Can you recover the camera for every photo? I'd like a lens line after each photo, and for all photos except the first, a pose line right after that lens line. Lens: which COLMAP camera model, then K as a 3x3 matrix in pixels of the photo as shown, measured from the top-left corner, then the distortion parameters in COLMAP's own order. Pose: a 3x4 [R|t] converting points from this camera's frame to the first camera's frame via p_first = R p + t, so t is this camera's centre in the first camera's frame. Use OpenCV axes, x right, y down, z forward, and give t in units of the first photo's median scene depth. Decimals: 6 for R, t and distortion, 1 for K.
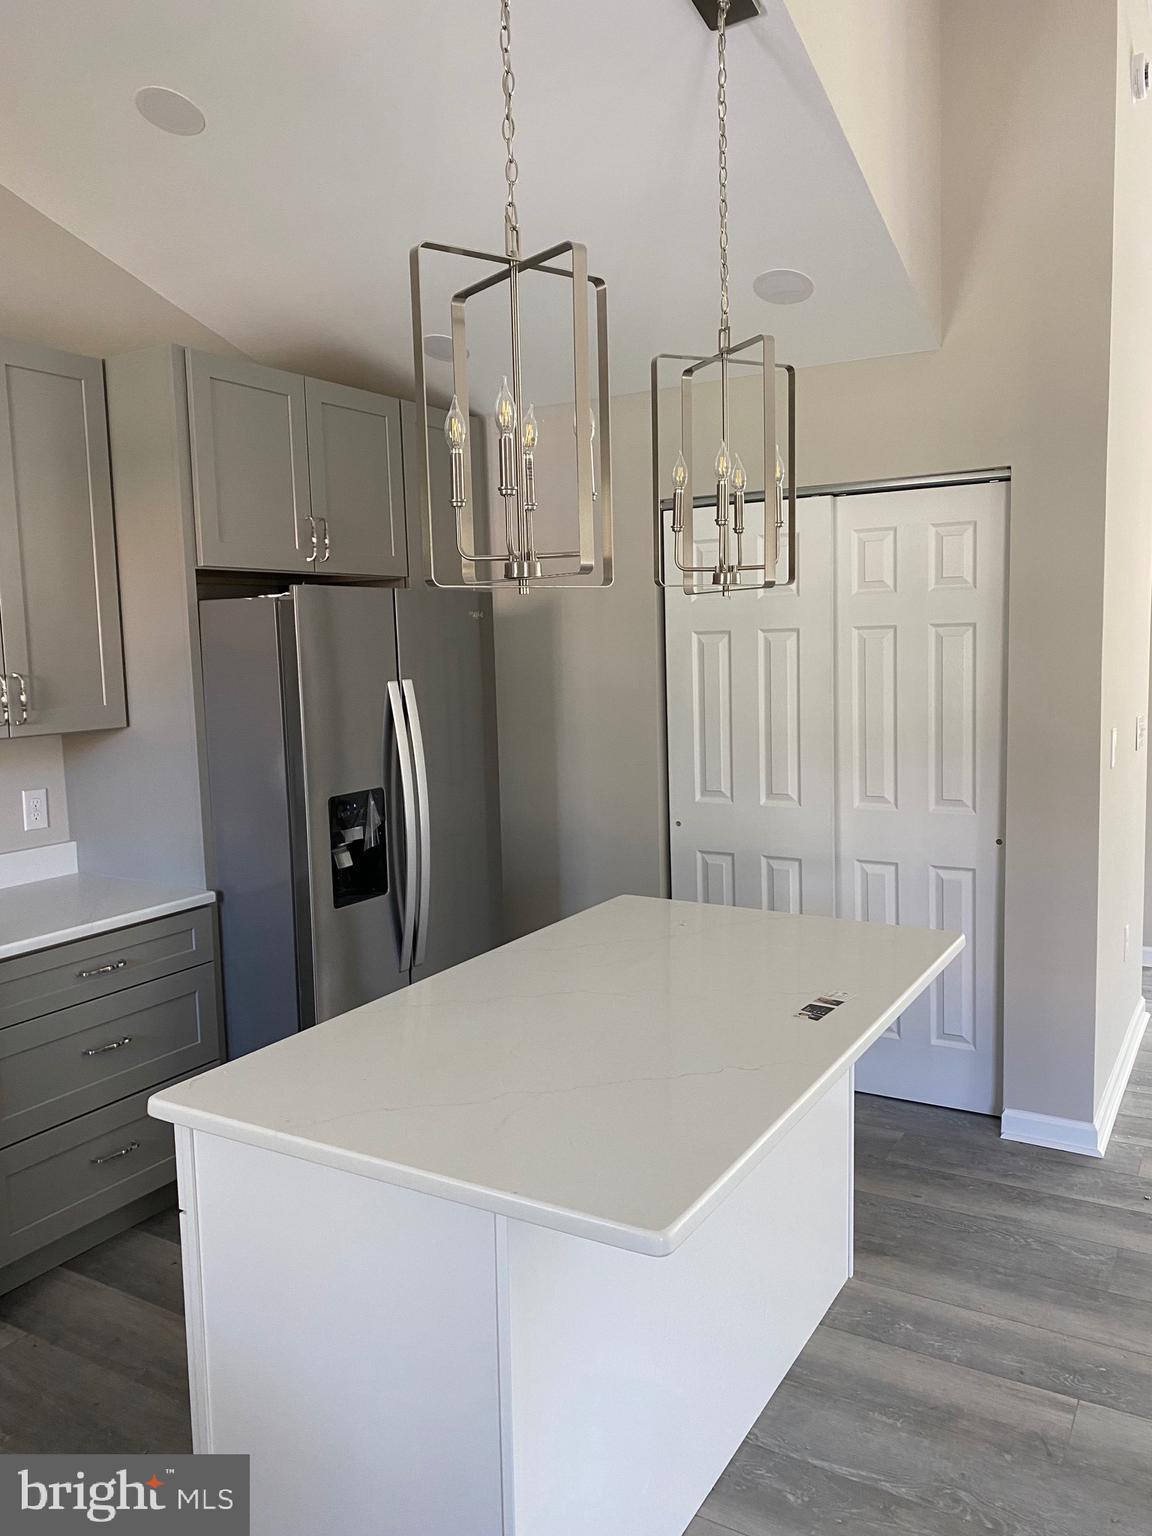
lens RADIAL K [[1175.9, 0, 576.0], [0, 1175.9, 768.0], [0, 0, 1]] dist [0.004500, 0.000000]
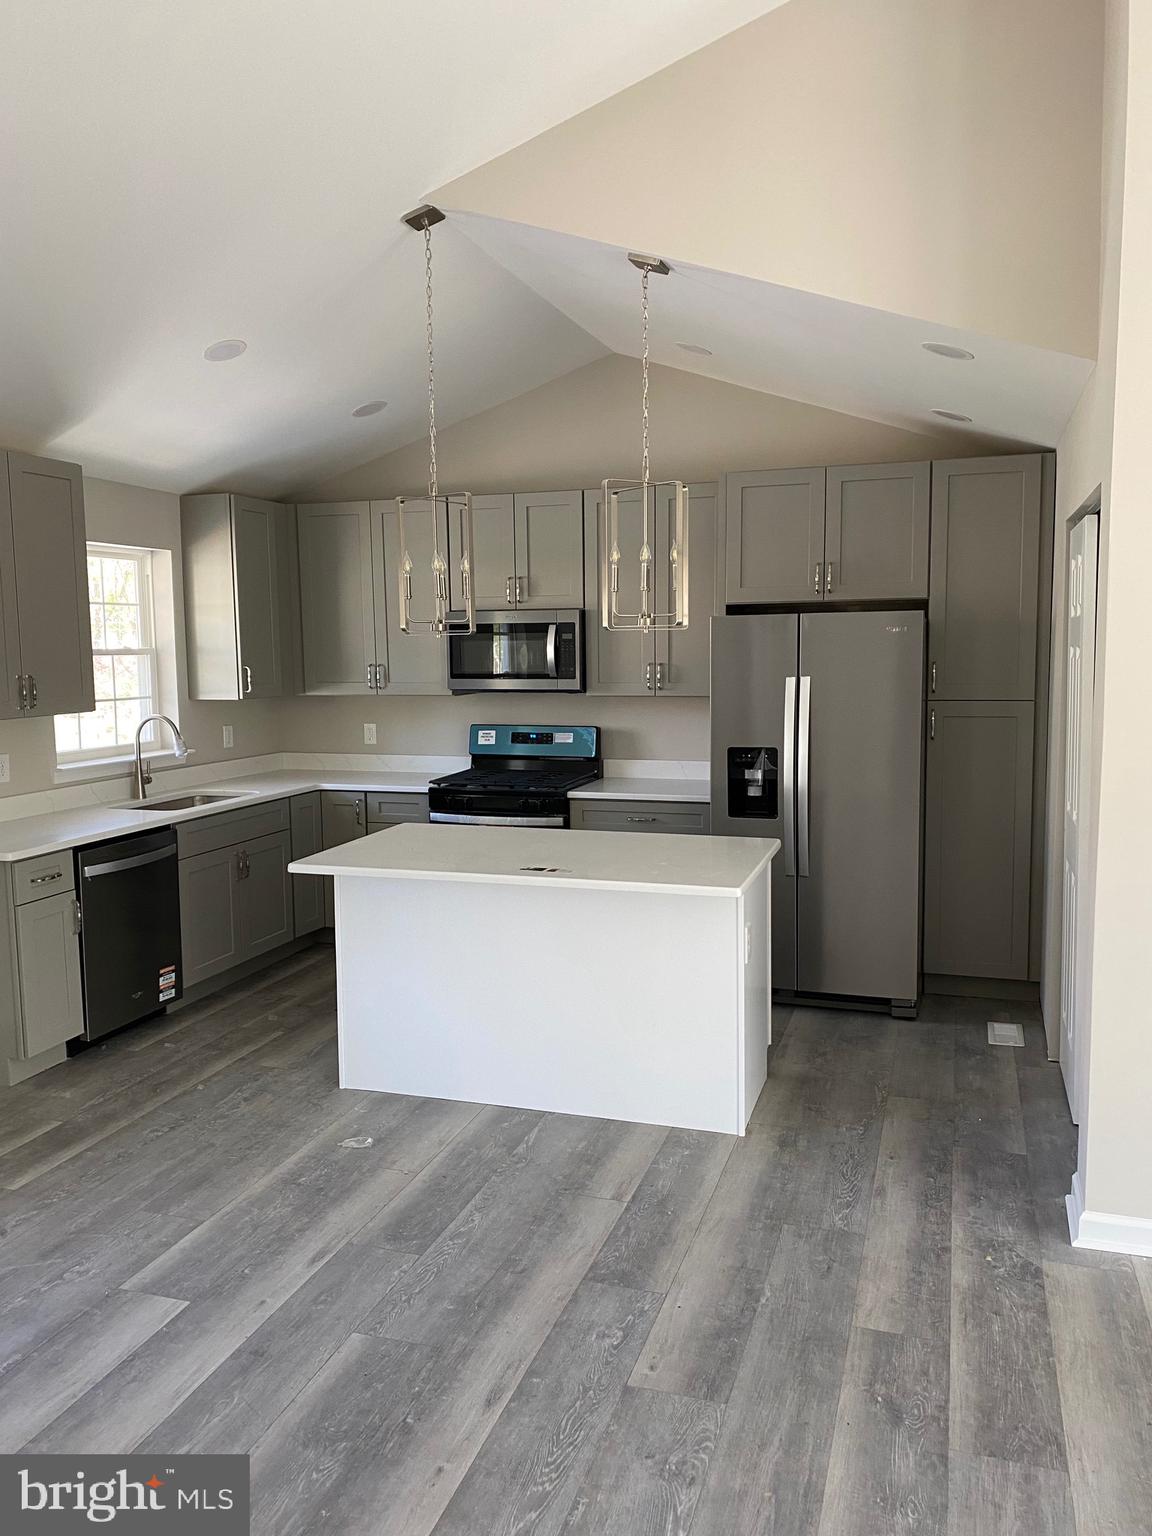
lens RADIAL K [[1203.2, 0, 576.0], [0, 1203.2, 768.0], [0, 0, 1]] dist [-0.002595, -0.005817]
pose [[0.212677, 0.129781, -0.968466, 1.339649], [-0.097557, 0.989008, 0.111110, -0.109977], [0.972240, 0.070851, 0.223000, 0.433723]]
